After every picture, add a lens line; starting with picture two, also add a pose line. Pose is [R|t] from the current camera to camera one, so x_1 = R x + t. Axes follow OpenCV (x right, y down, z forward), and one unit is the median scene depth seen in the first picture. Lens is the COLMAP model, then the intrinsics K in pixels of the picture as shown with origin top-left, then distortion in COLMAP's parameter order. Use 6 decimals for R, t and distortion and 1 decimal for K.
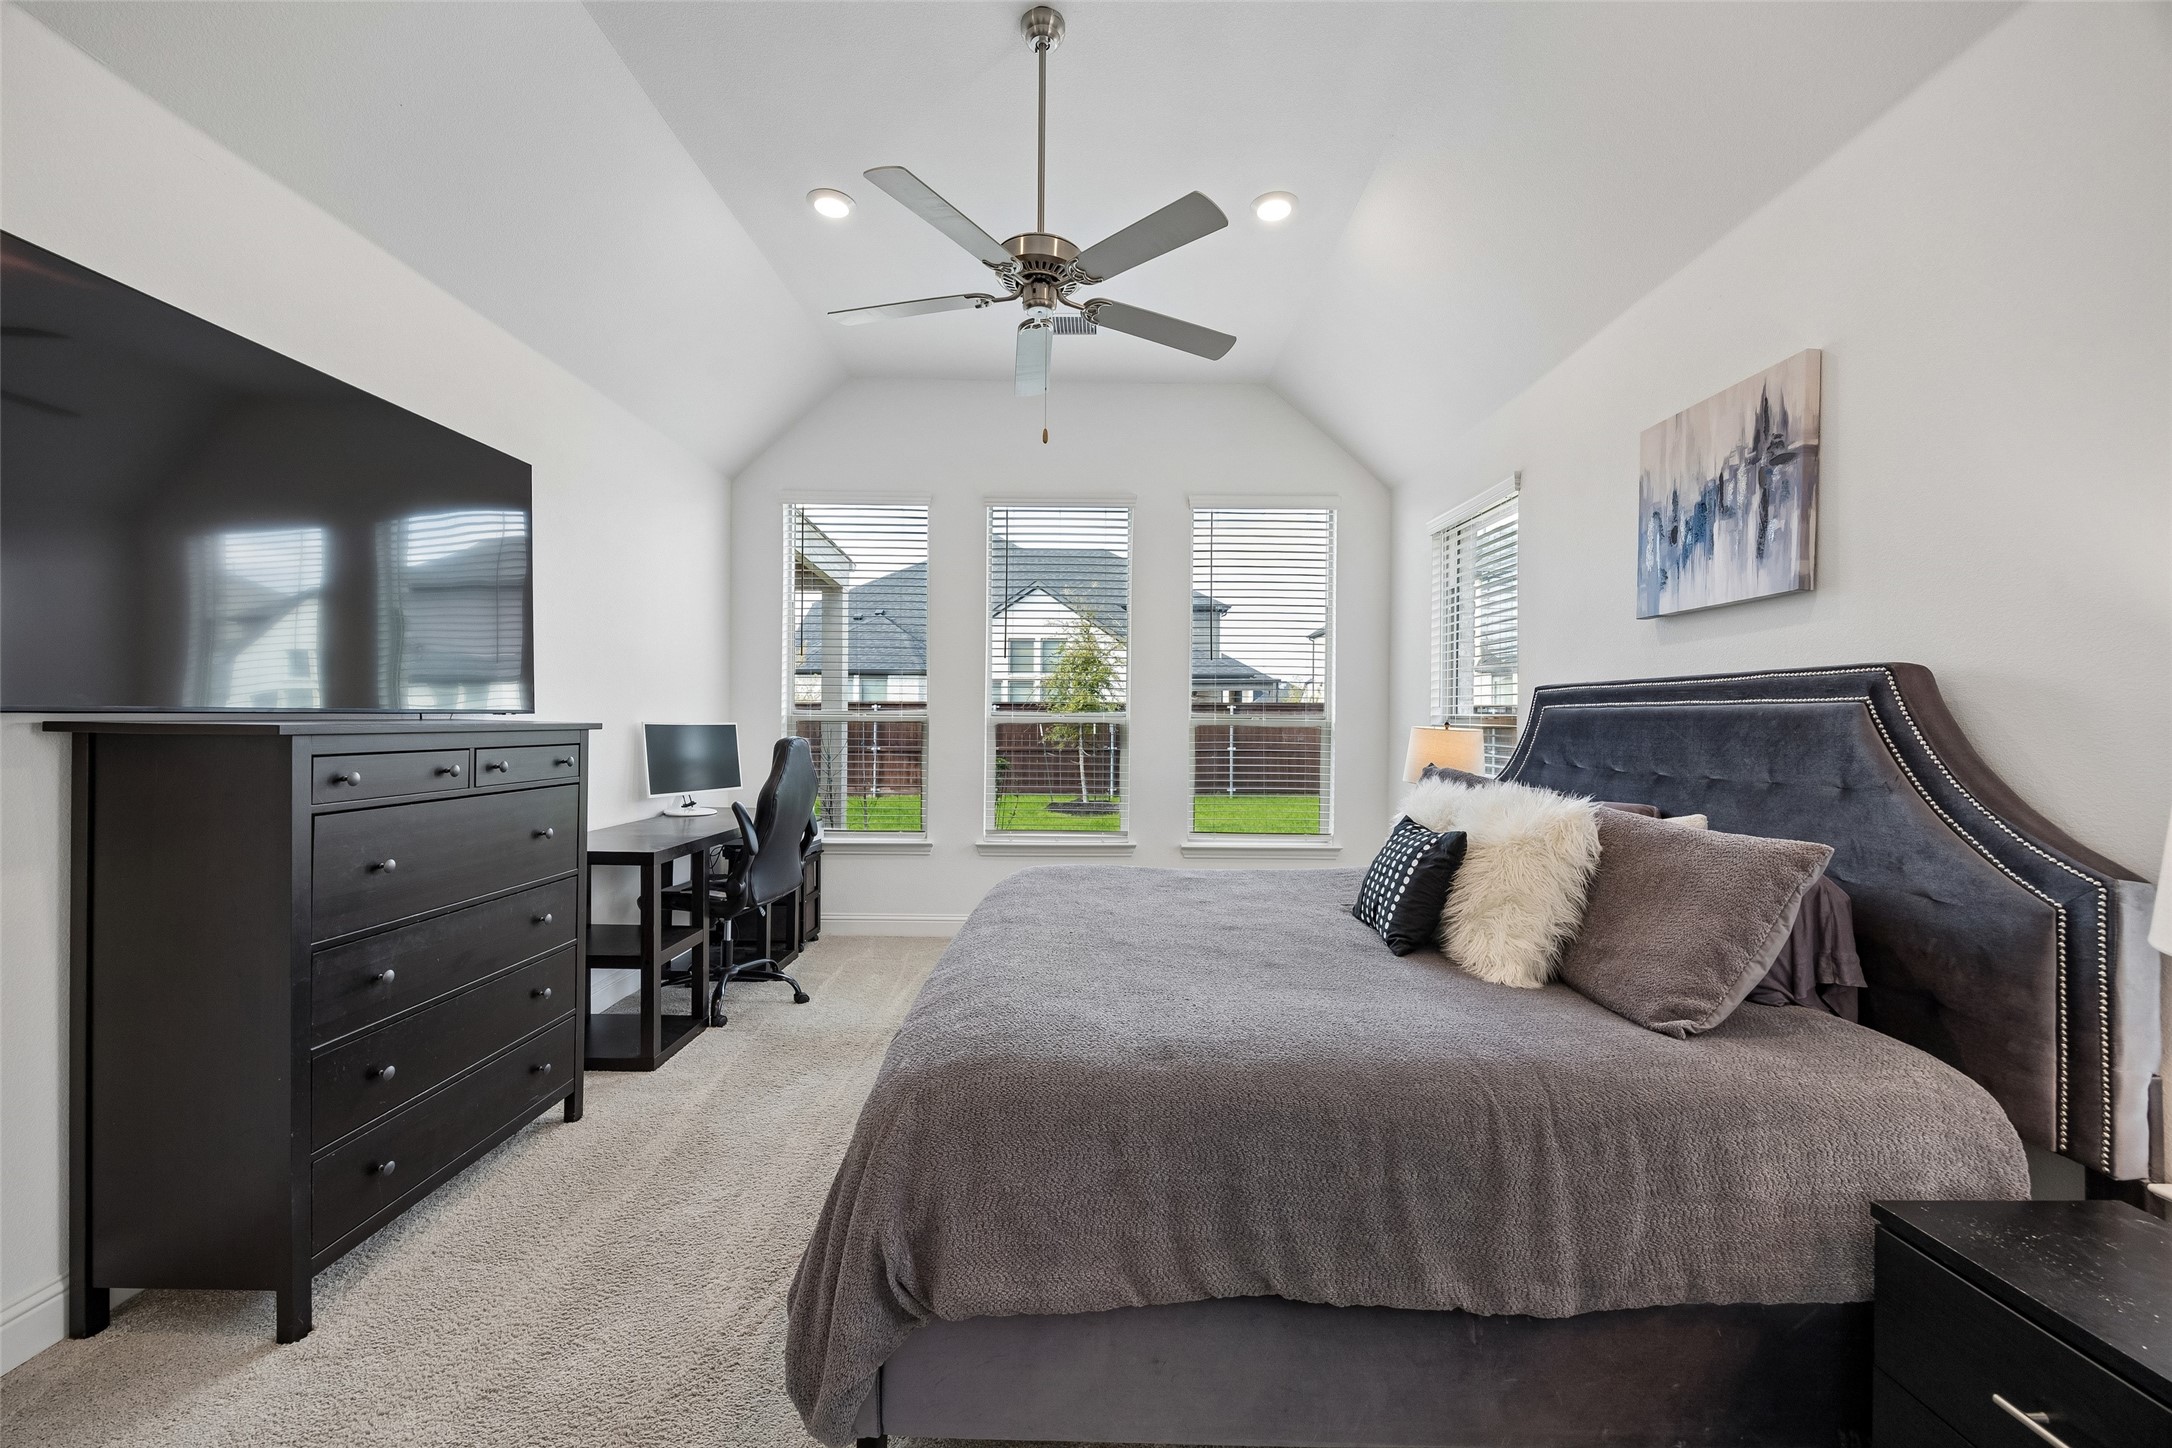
lens RADIAL K [[833.5, 0, 1088.9], [0, 833.5, 715.6], [0, 0, 1]] dist [0.000197, -0.000169]
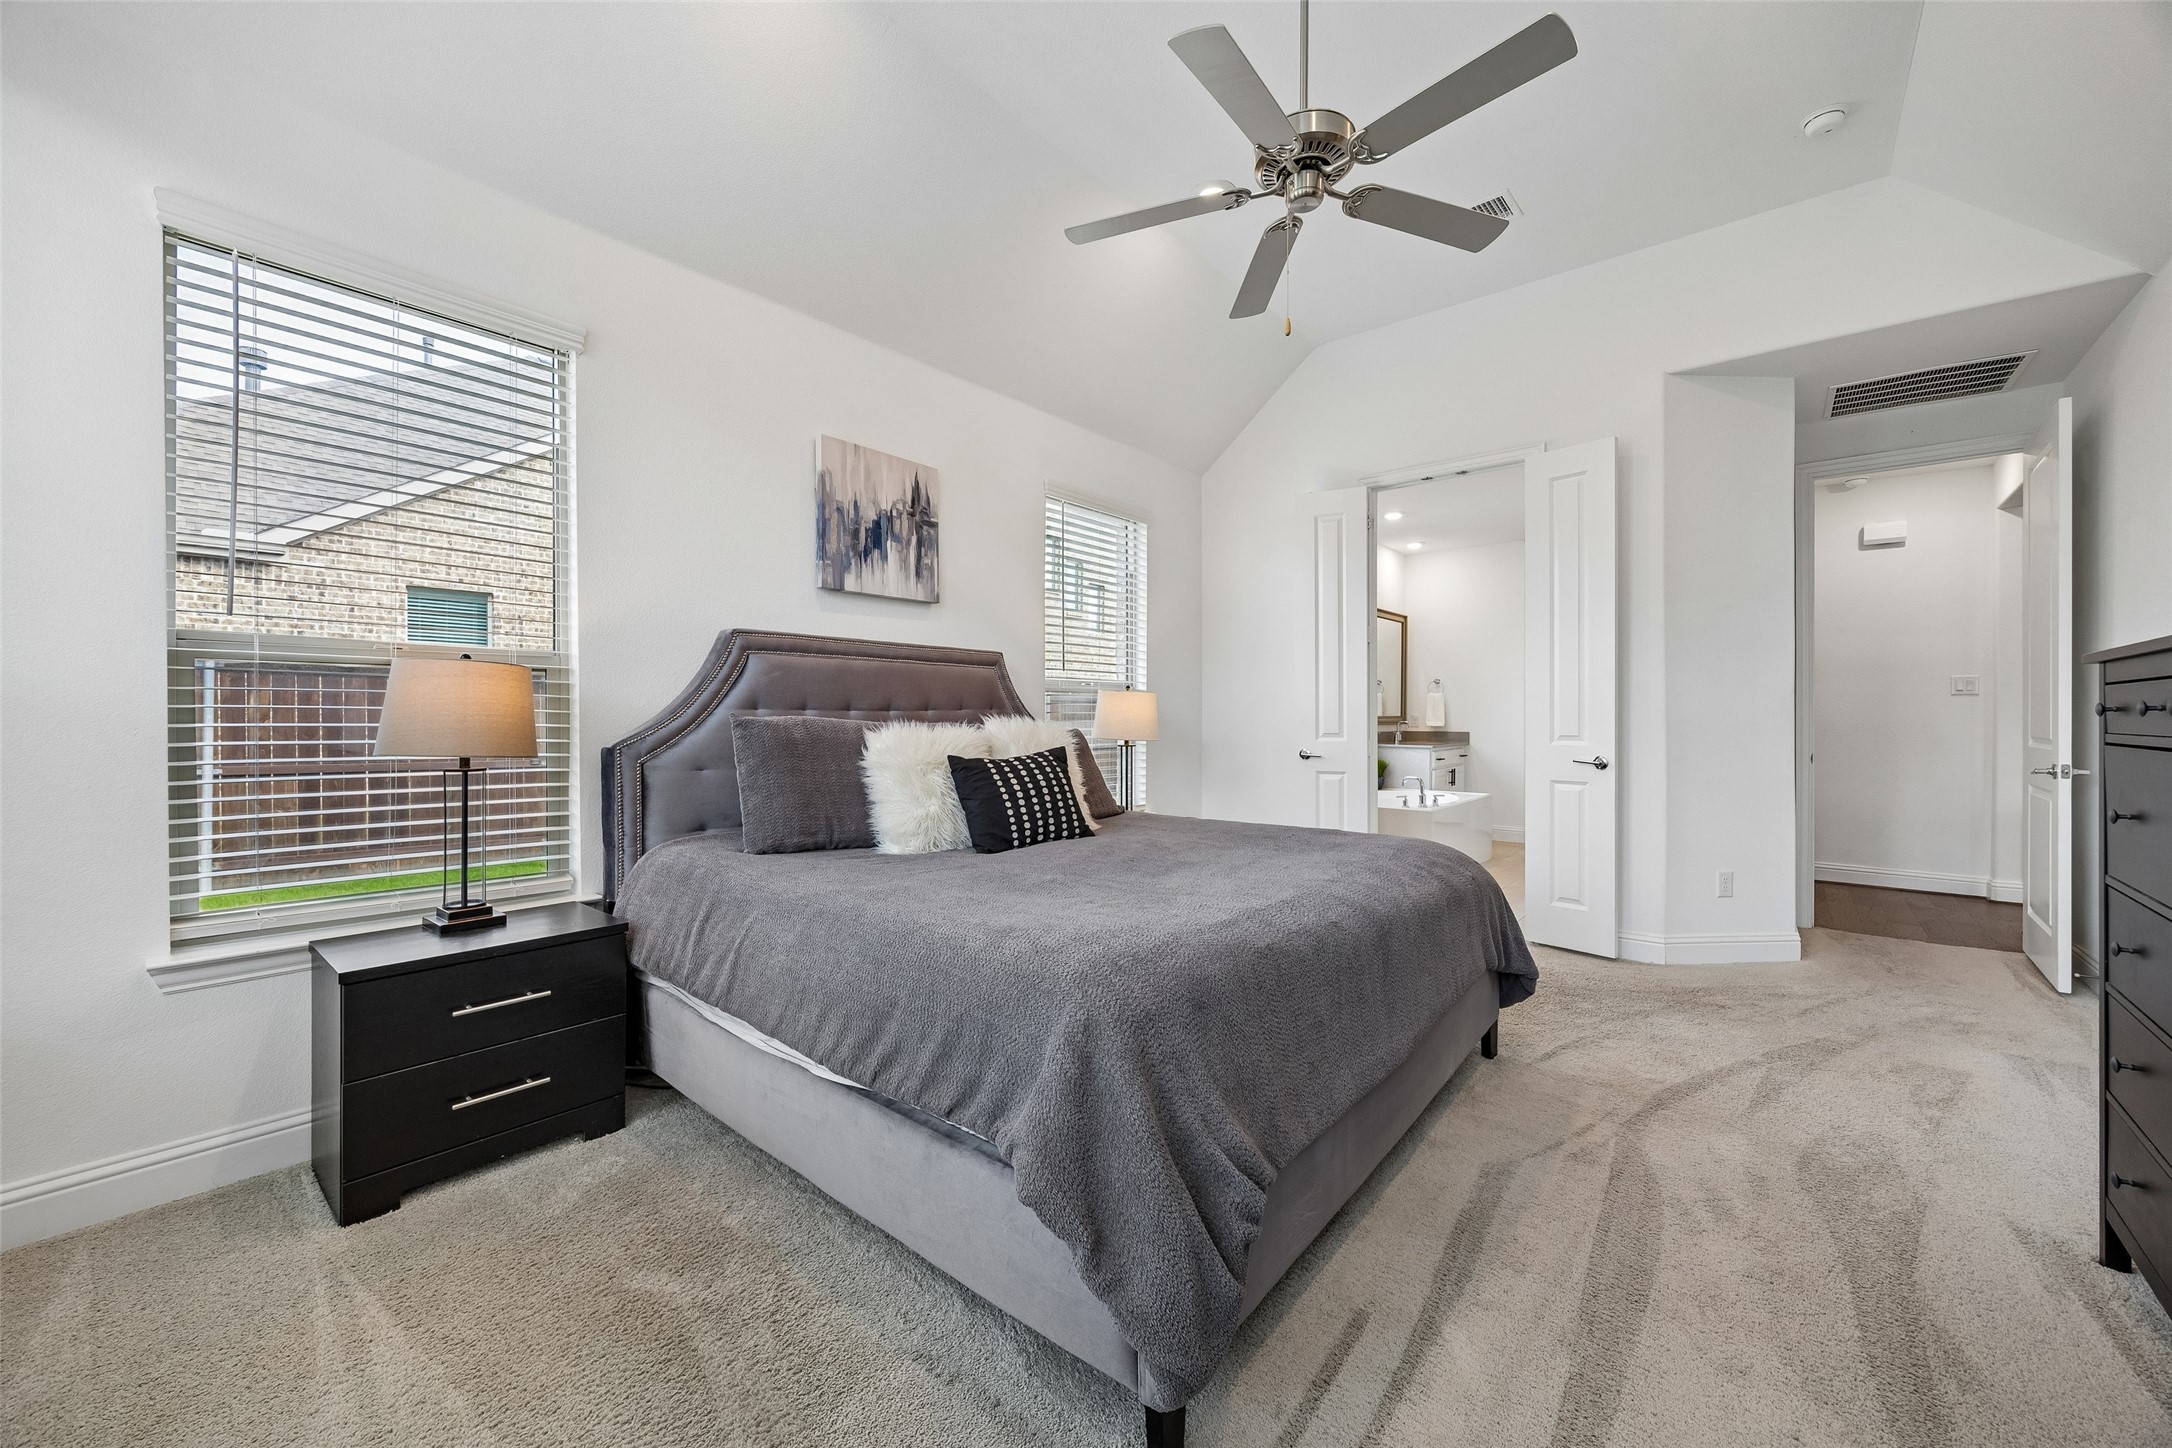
lens RADIAL K [[833.5, 0, 1088.9], [0, 833.5, 715.6], [0, 0, 1]] dist [0.000197, -0.000169]
pose [[-0.765626, -0.012033, 0.643174, -0.525732], [-0.011007, 0.999924, 0.005605, 0.074015], [-0.643192, -0.002788, -0.765700, 2.075135]]
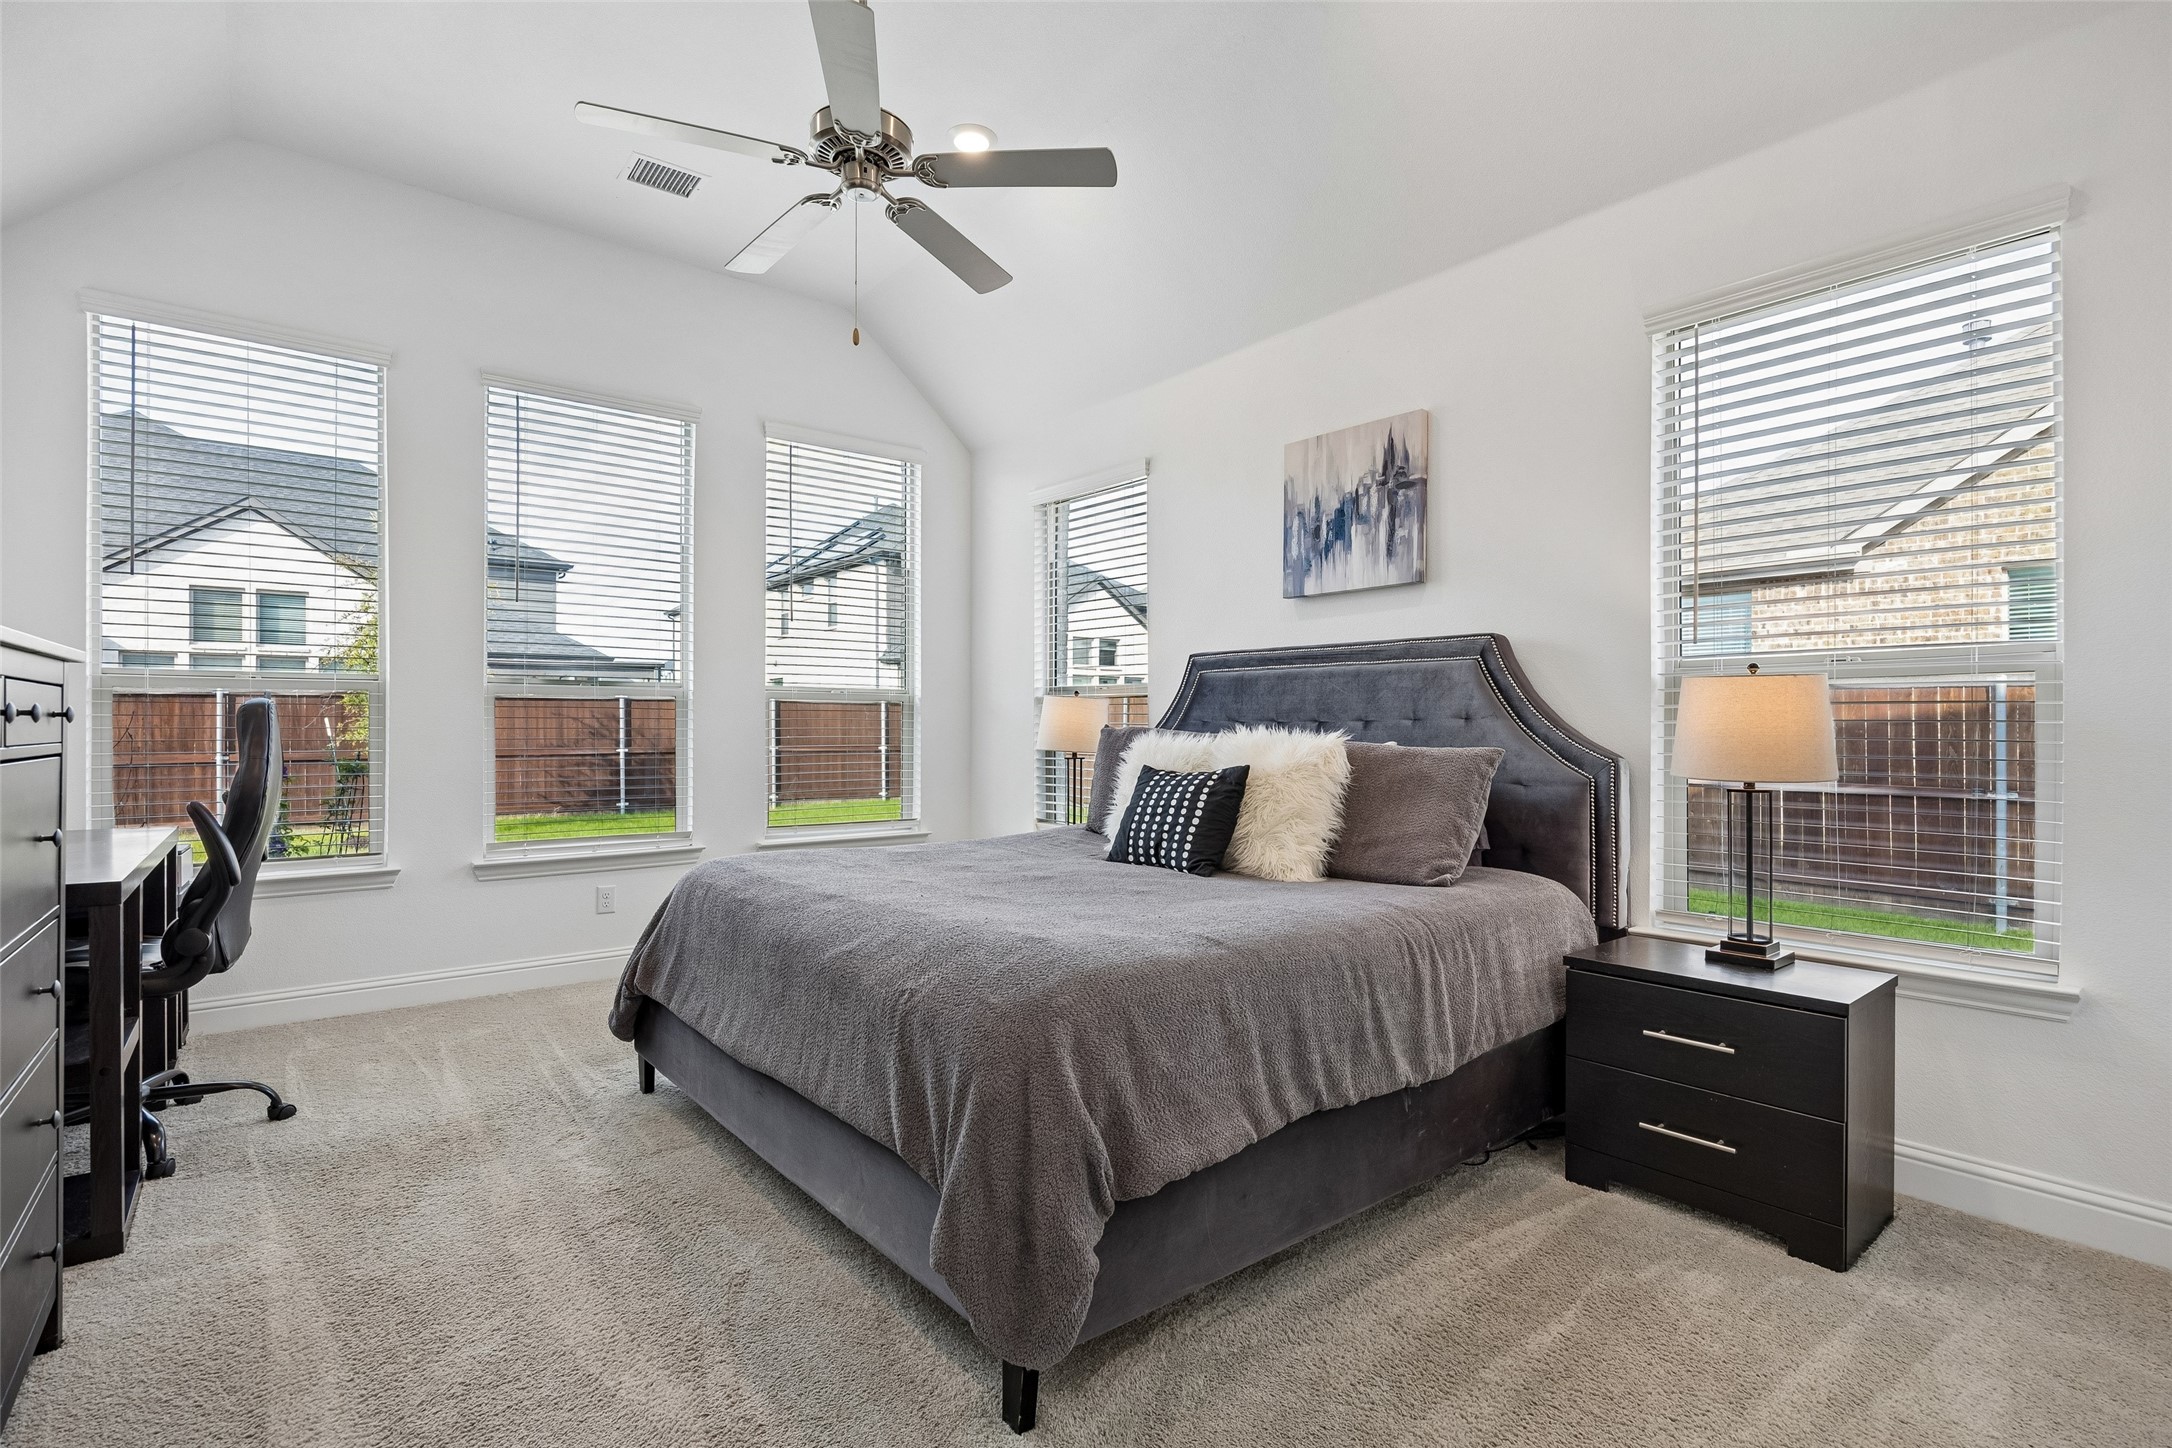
lens RADIAL K [[1013.7, 0, 1095.8], [0, 1013.7, 721.7], [0, 0, 1]] dist [-0.007874, -0.000270]
pose [[0.777426, -0.005425, 0.628951, -0.600662], [0.002182, 0.999980, 0.005928, 0.068342], [-0.628970, -0.003236, 0.777423, 0.027133]]
